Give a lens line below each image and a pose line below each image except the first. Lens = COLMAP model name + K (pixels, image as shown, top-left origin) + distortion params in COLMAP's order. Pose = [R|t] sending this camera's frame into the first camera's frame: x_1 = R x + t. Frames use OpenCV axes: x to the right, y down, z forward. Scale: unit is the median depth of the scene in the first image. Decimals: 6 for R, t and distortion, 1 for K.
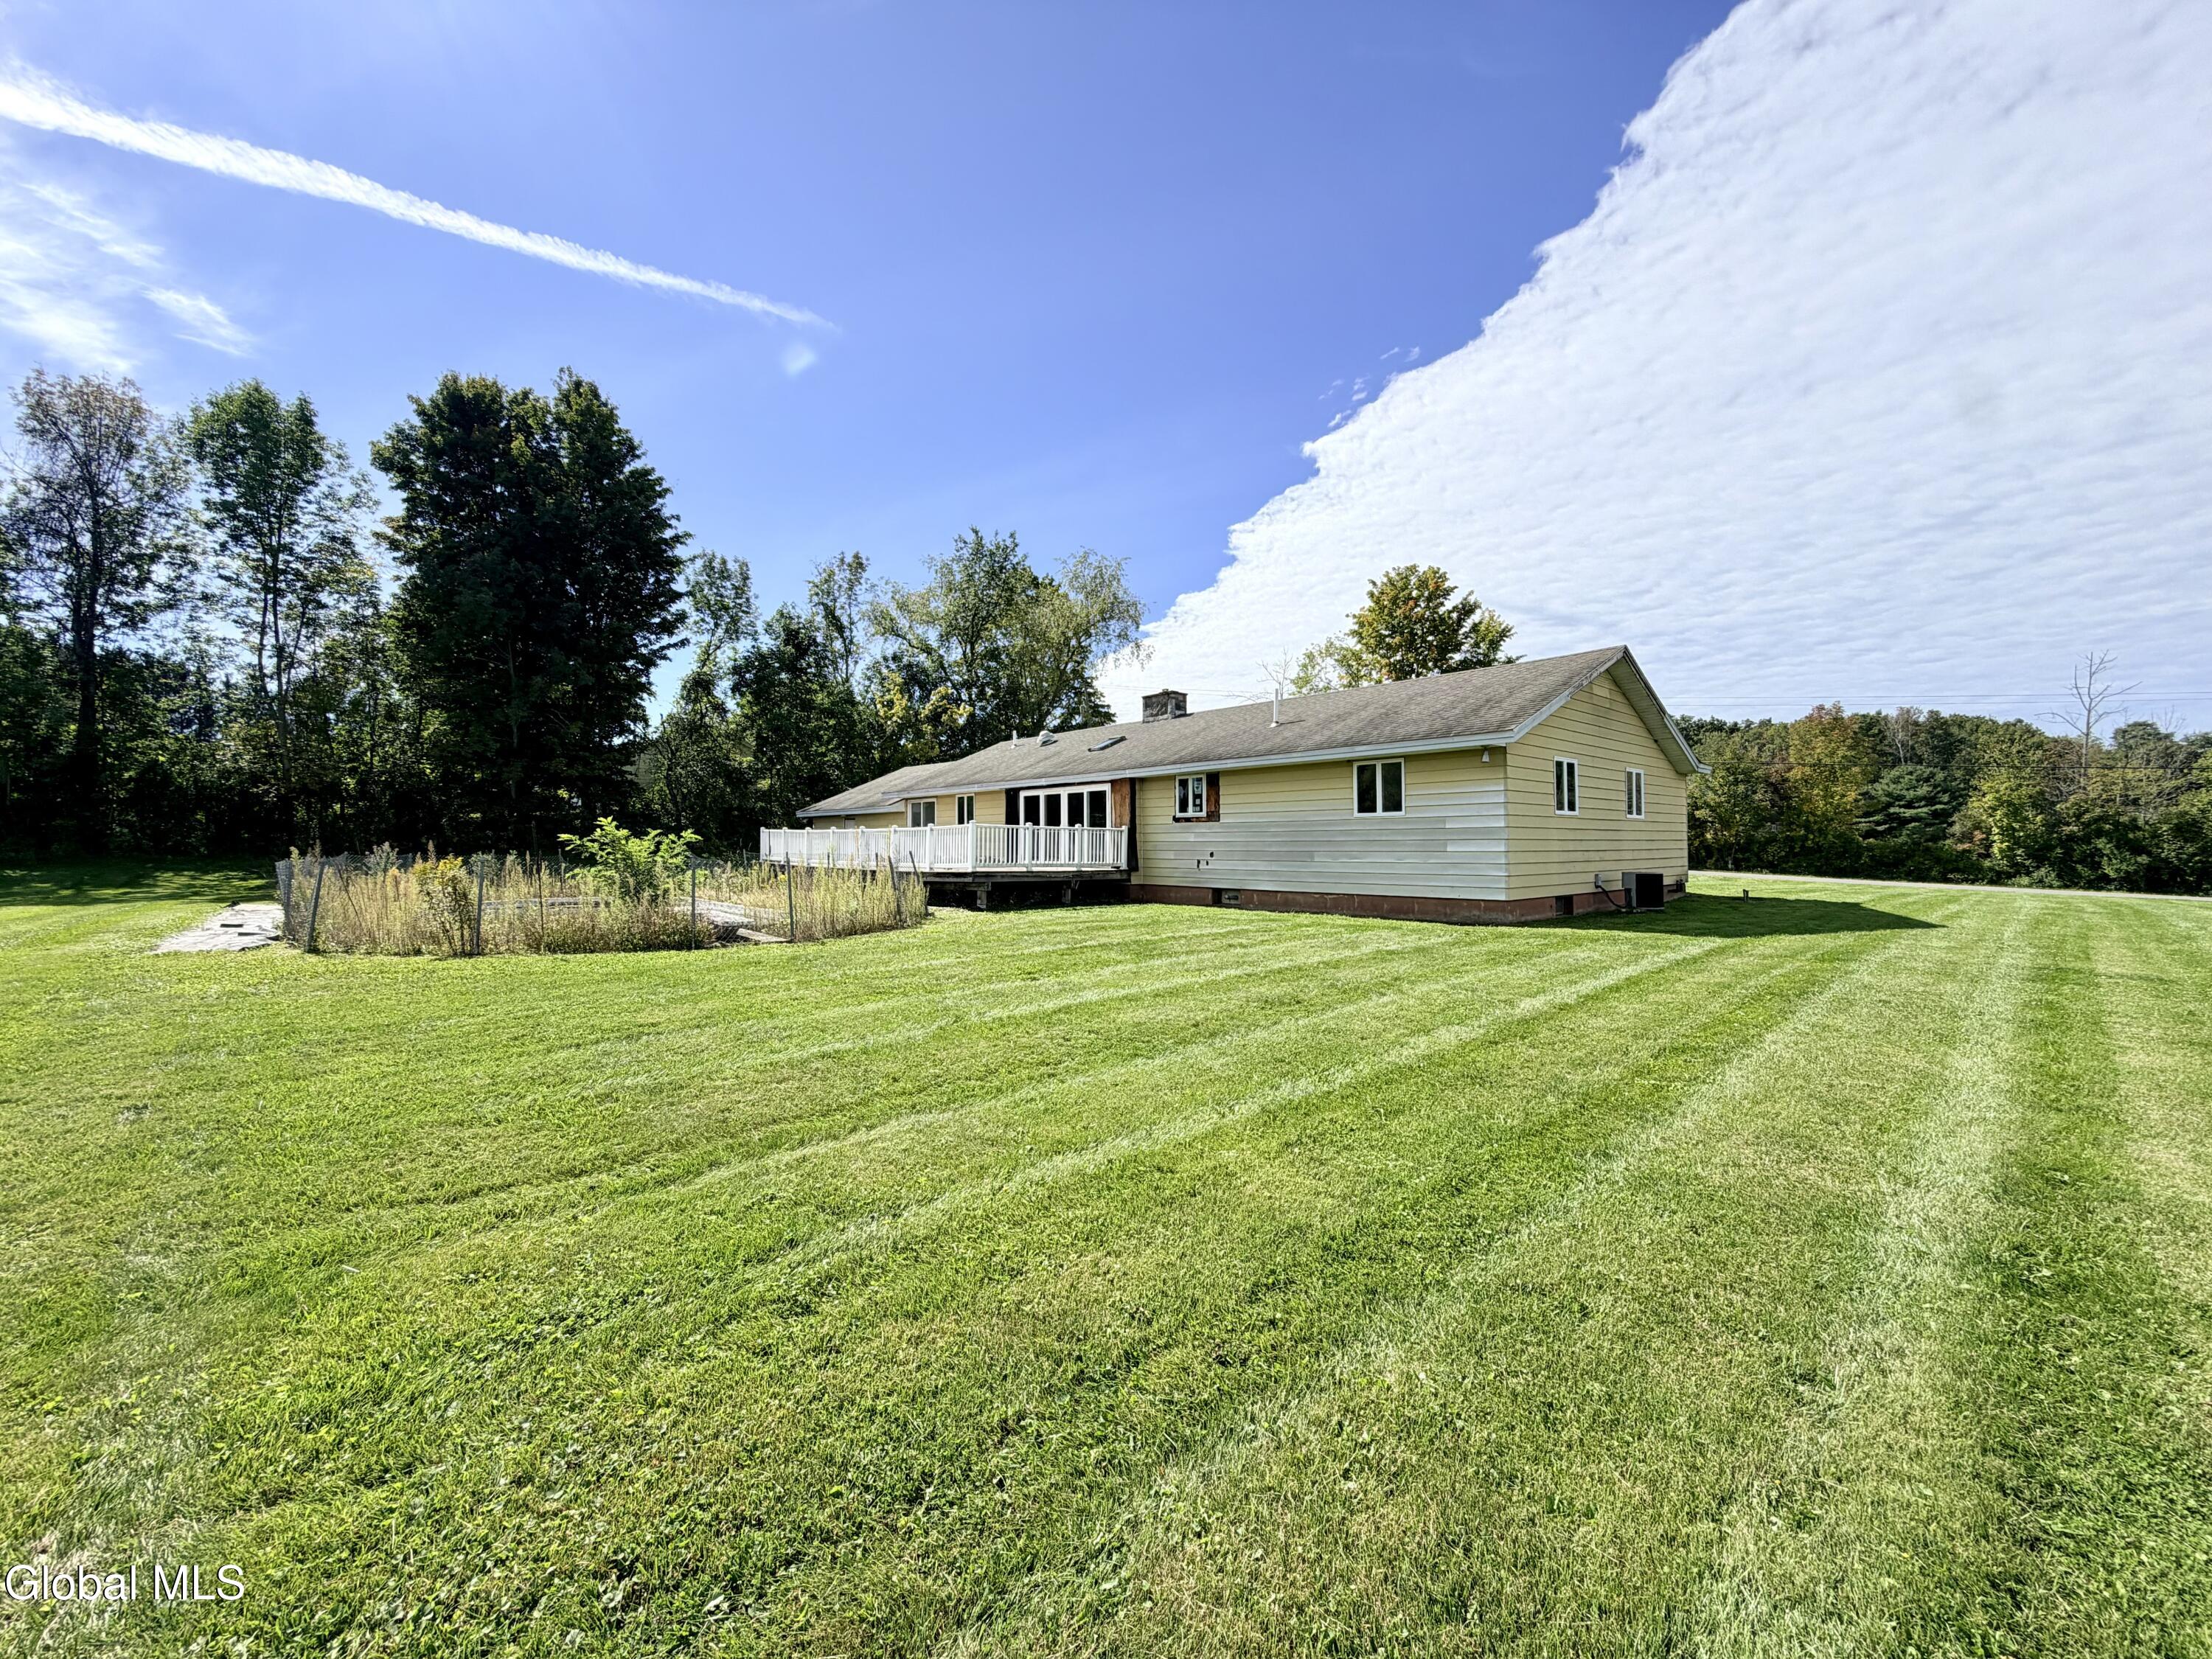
lens RADIAL K [[881.4, 0, 1117.7], [0, 881.4, 827.5], [0, 0, 1]] dist [-0.002412, -0.000026]
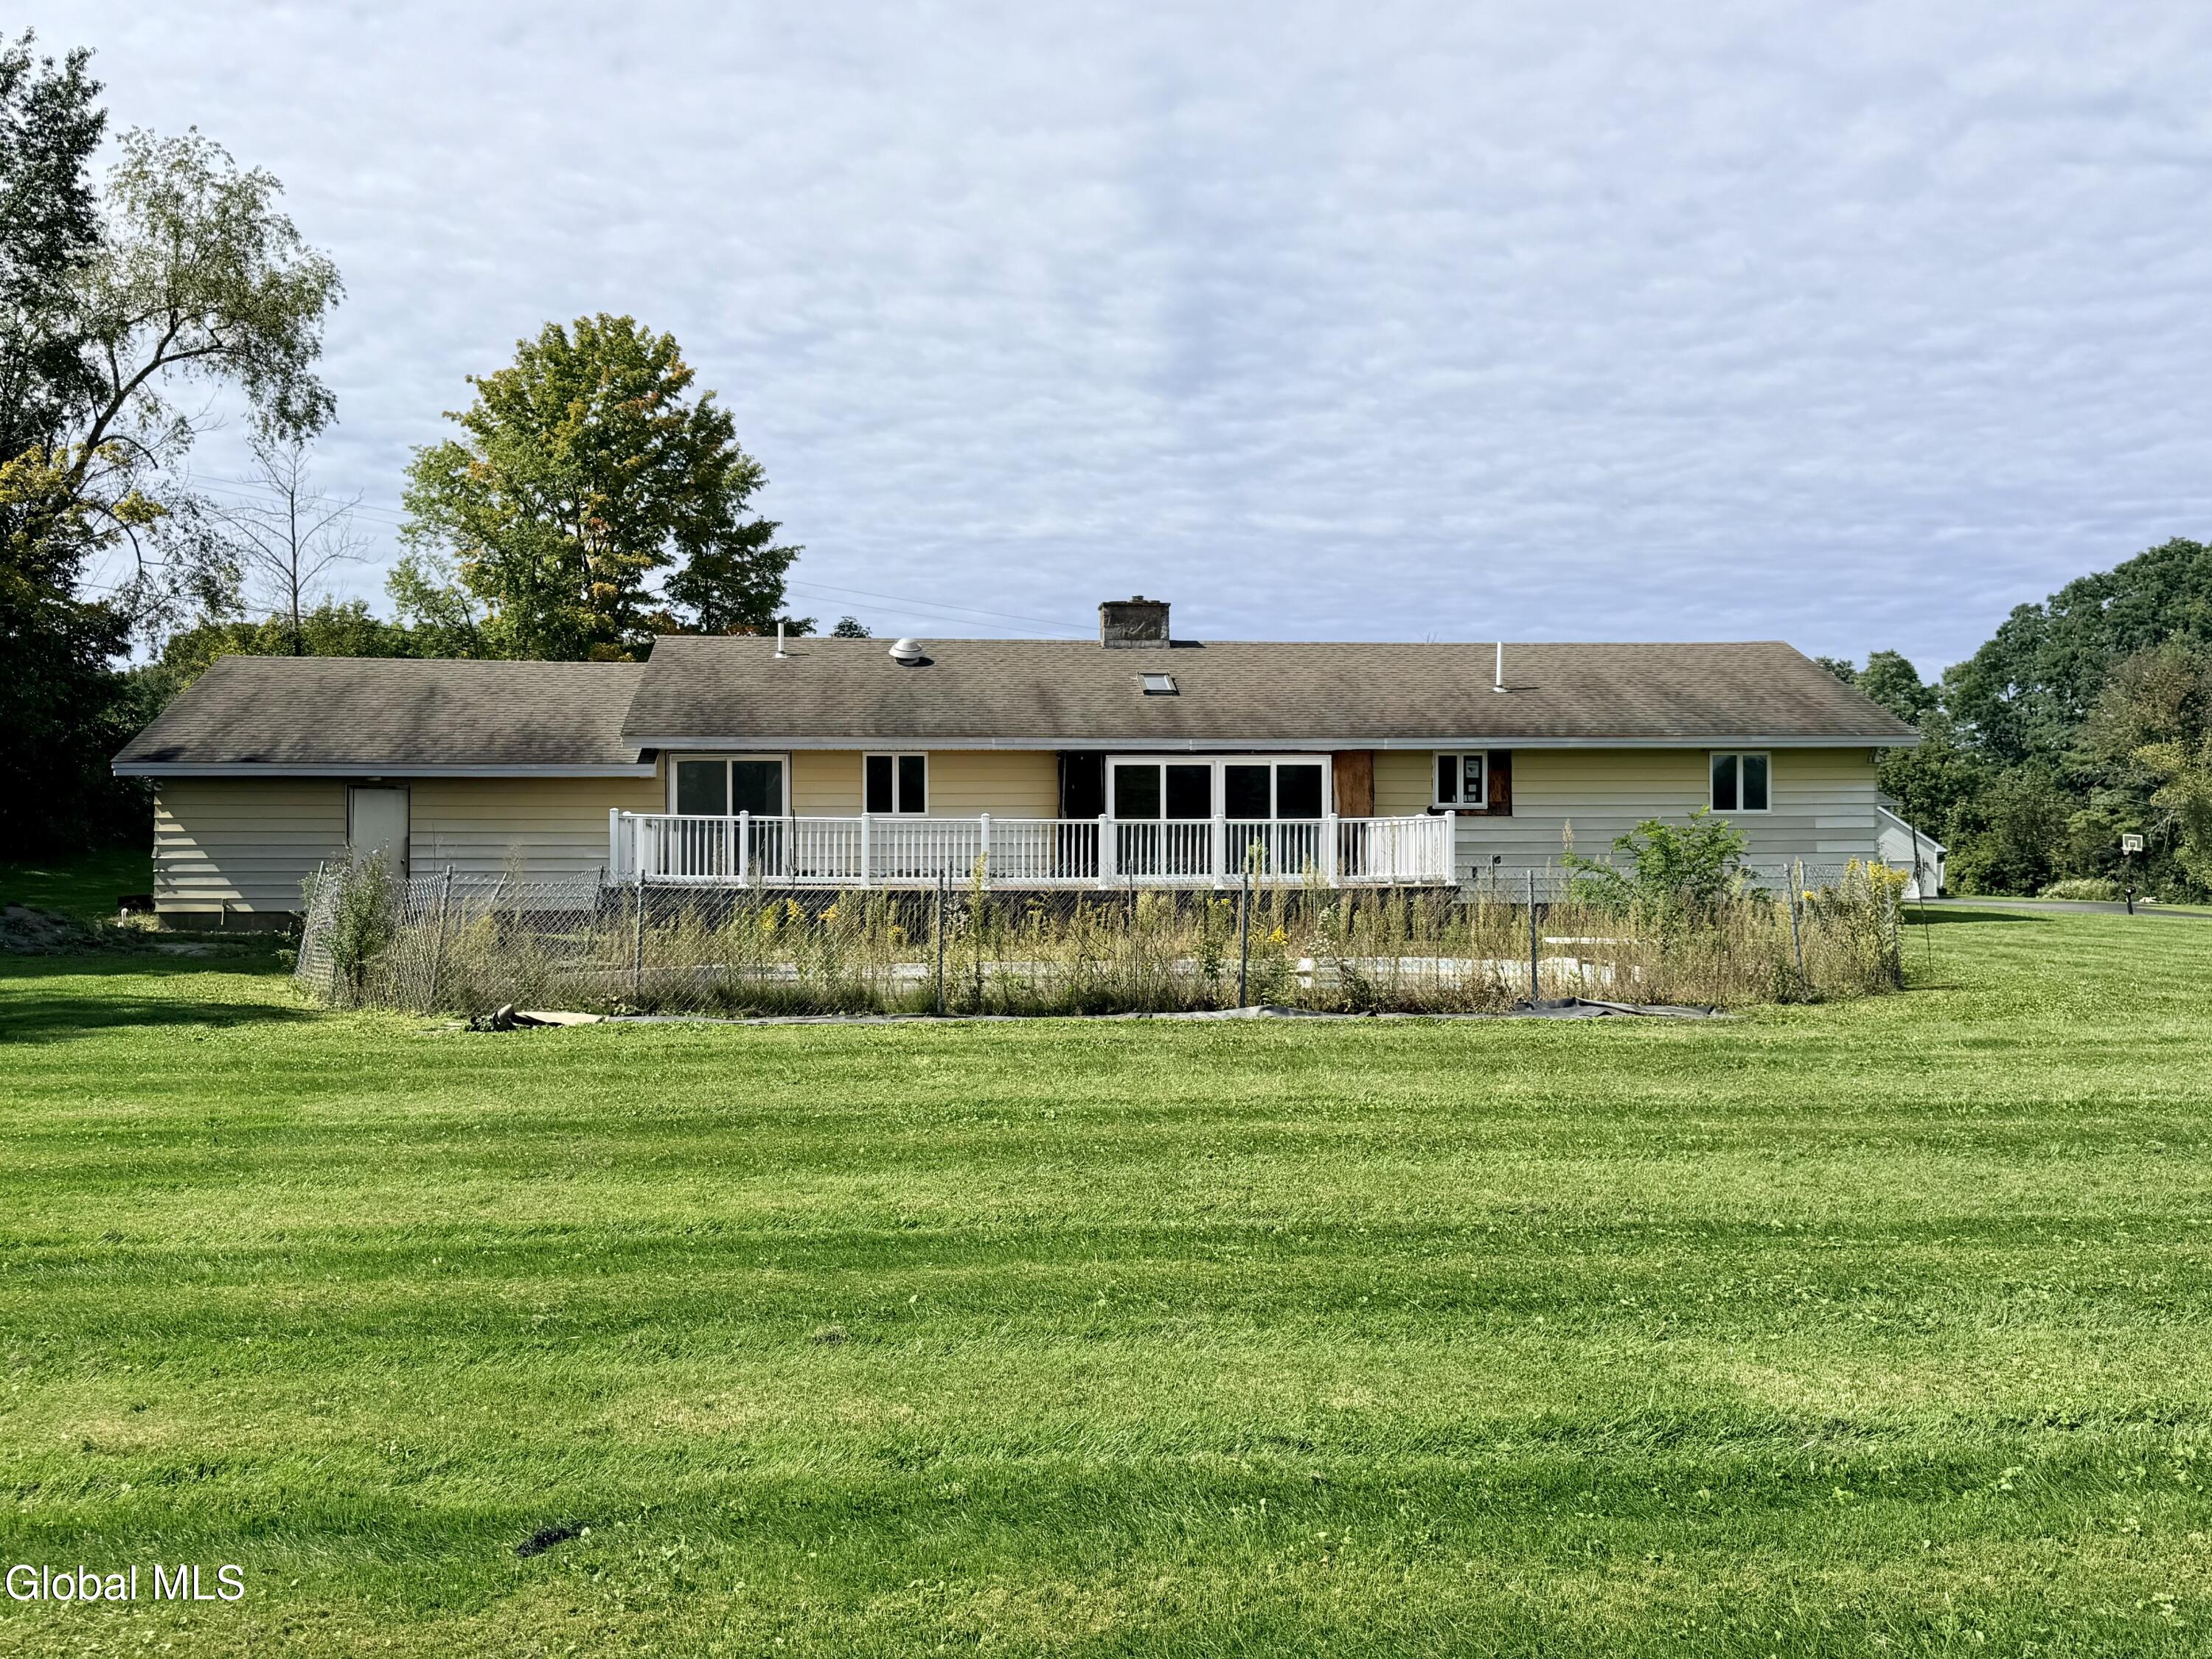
lens RADIAL K [[2056.9, 0, 1106.6], [0, 2056.9, 834.1], [0, 0, 1]] dist [-0.016011, 0.000000]
pose [[0.504572, 0.003923, 0.863361, -1.155355], [-0.006902, 0.999976, -0.000509, 0.008722], [-0.863342, -0.005702, 0.504587, 0.301182]]
